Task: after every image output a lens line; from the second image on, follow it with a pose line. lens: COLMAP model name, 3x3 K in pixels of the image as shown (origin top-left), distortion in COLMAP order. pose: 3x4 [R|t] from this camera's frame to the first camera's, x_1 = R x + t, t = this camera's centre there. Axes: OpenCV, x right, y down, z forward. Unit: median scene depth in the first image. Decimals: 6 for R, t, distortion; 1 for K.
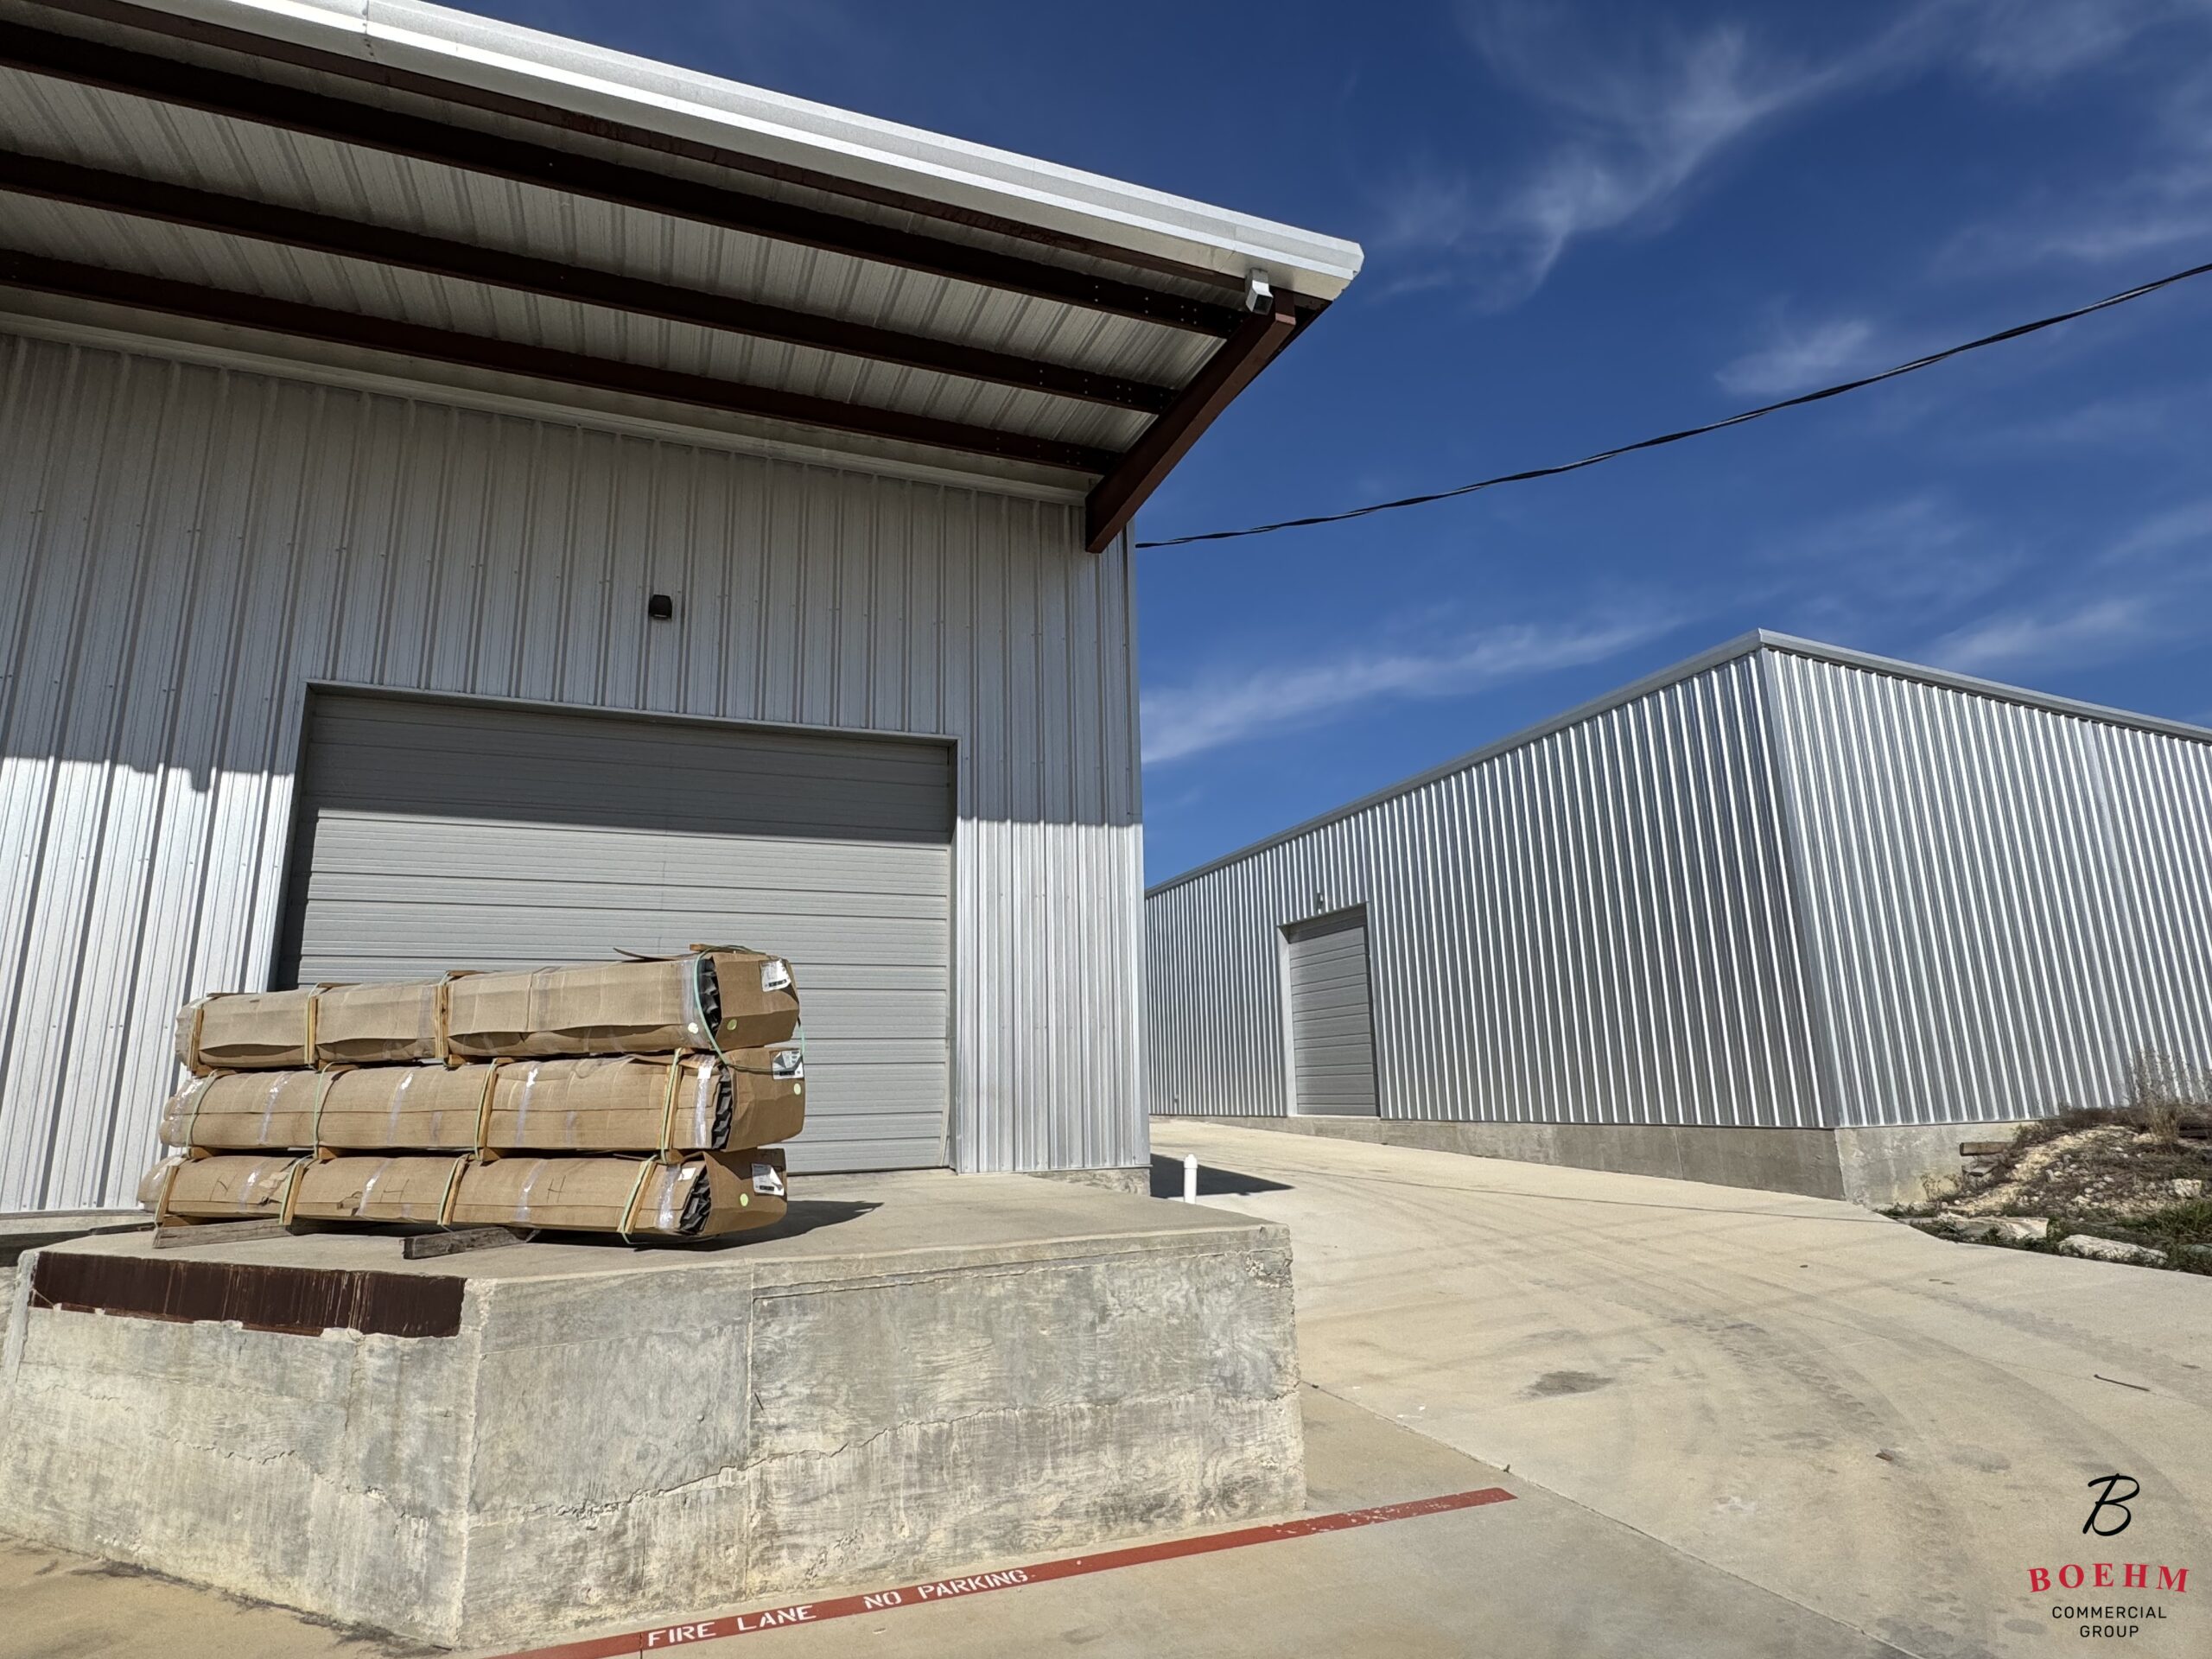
lens RADIAL K [[1154.2, 0, 1106.0], [0, 1154.2, 829.5], [0, 0, 1]] dist [0.000959, 0.000056]
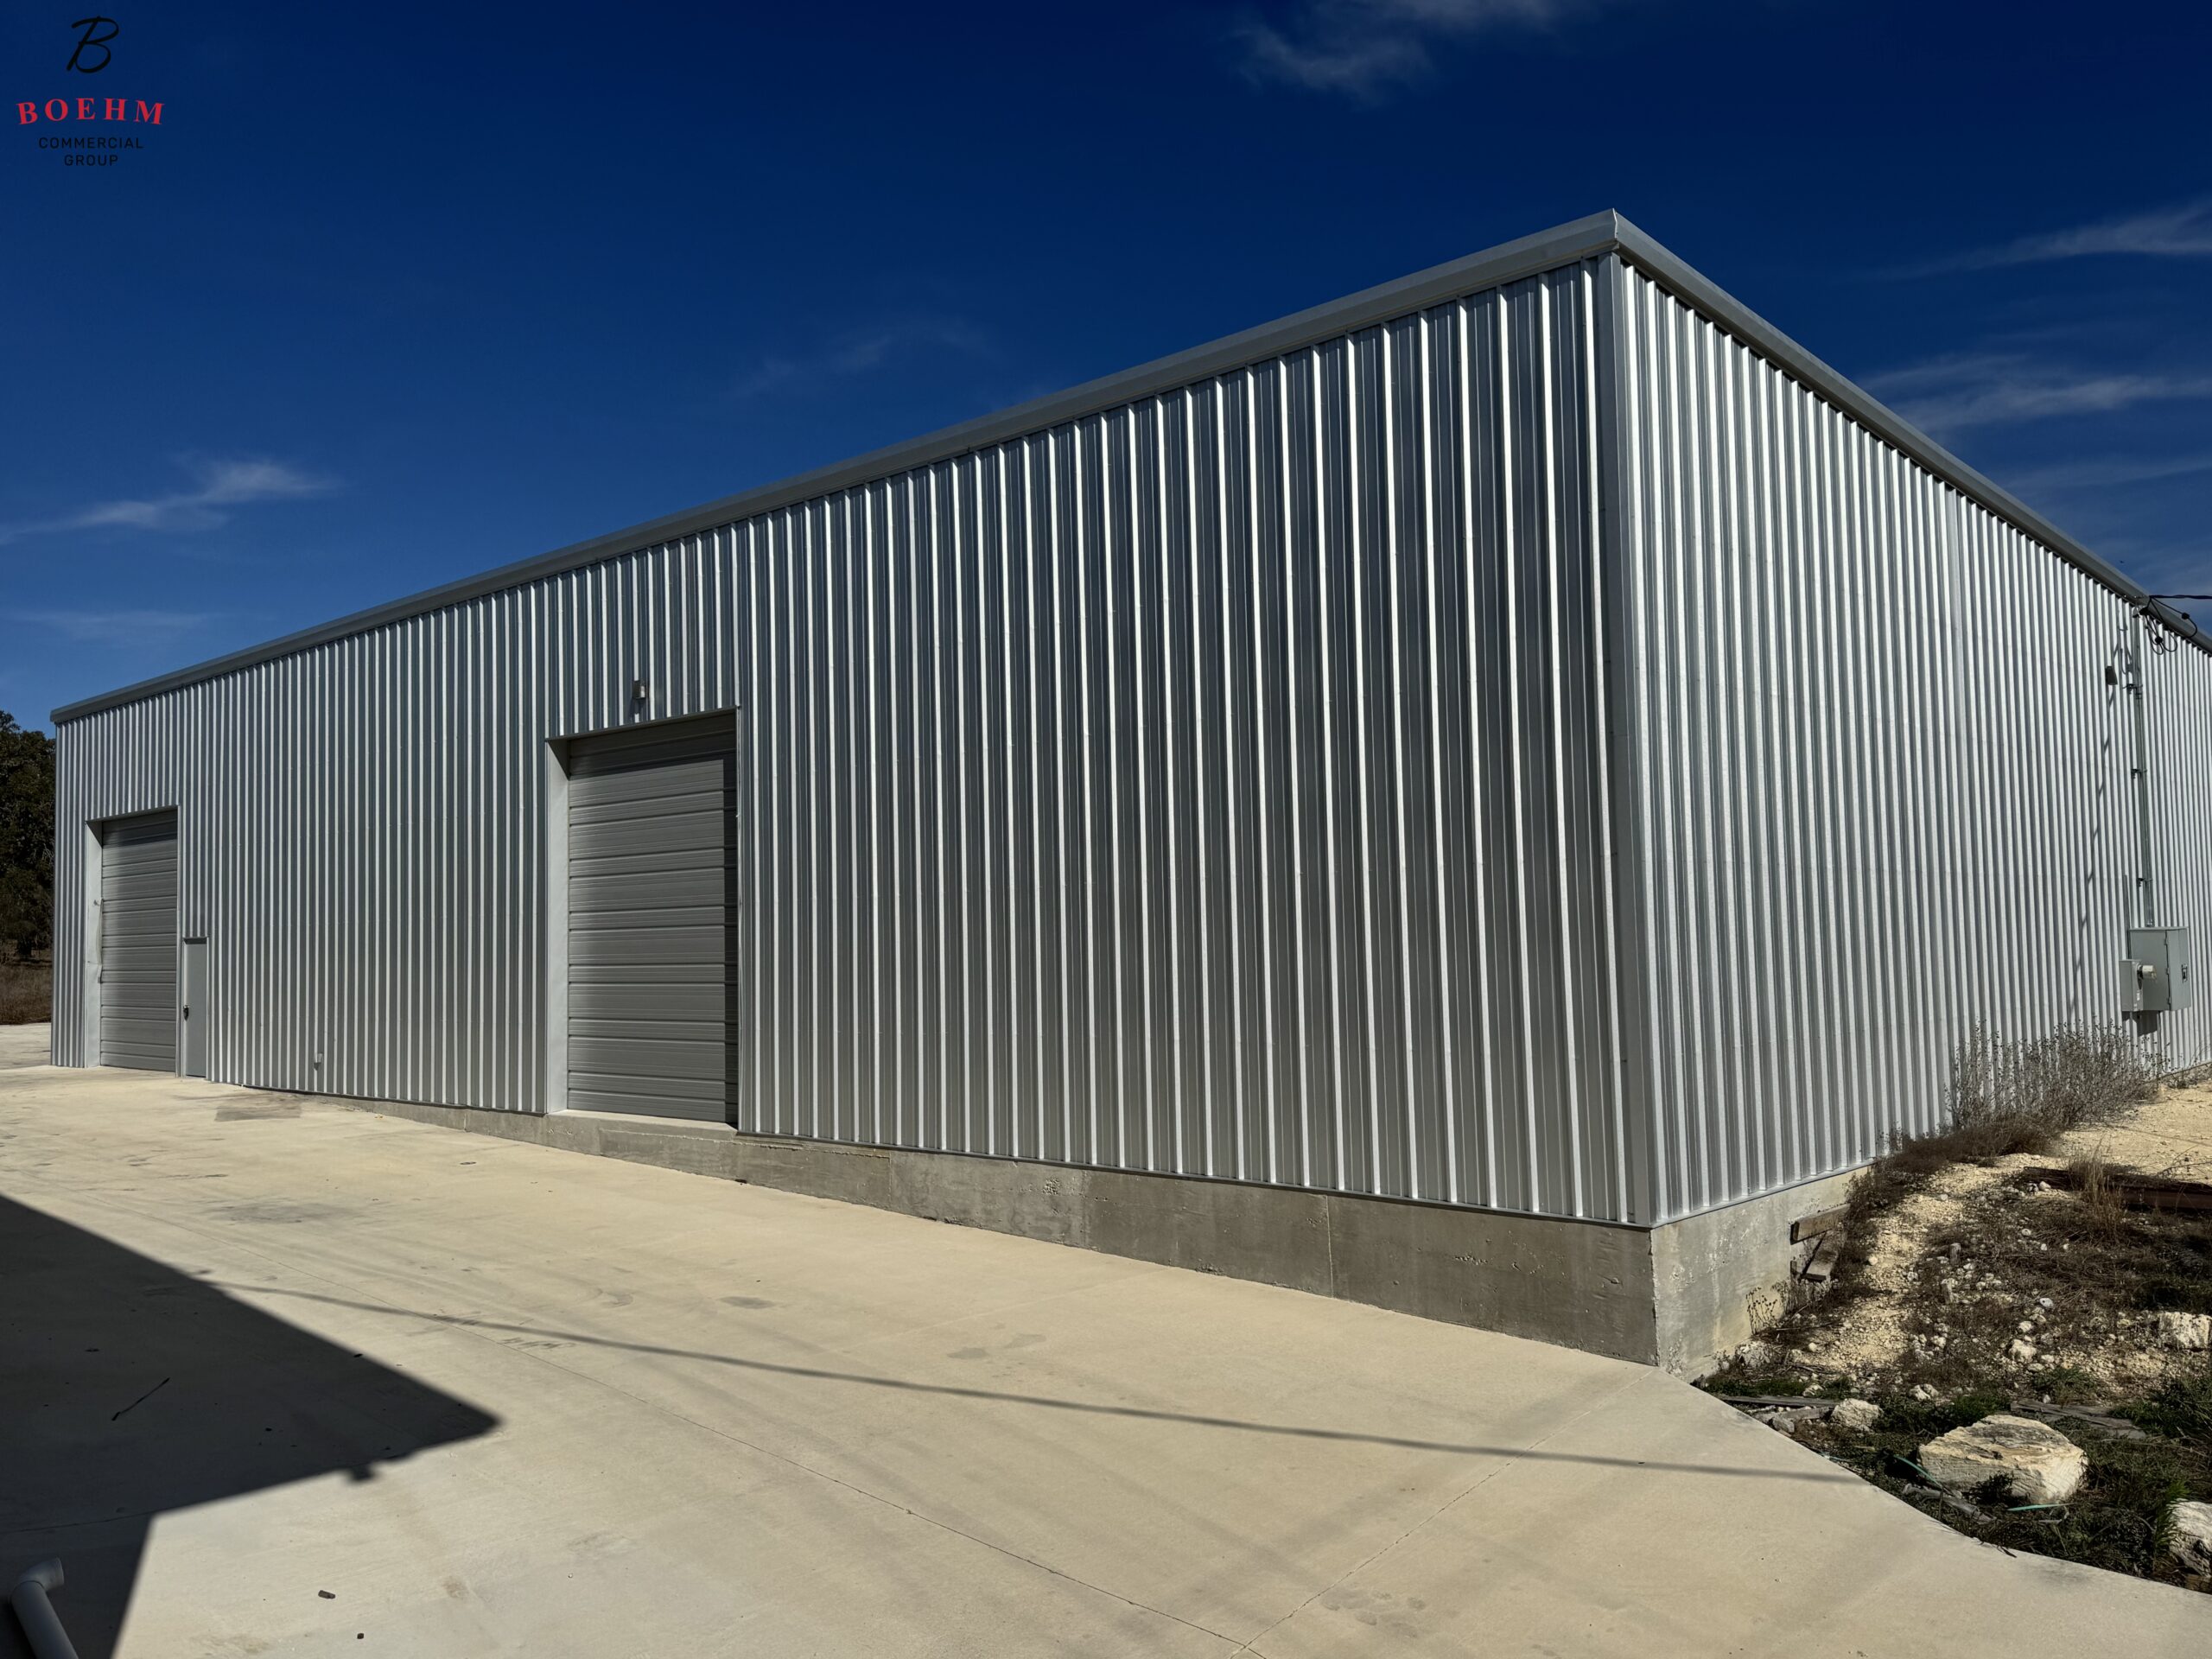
lens RADIAL K [[1746.4, 0, 1106.0], [0, 1746.4, 829.5], [0, 0, 1]] dist [0.097611, -0.001148]
pose [[0.896940, 0.027204, 0.441314, 0.042181], [-0.092062, 0.987721, 0.126223, 0.004840], [-0.432461, -0.153843, 0.888431, 0.296093]]
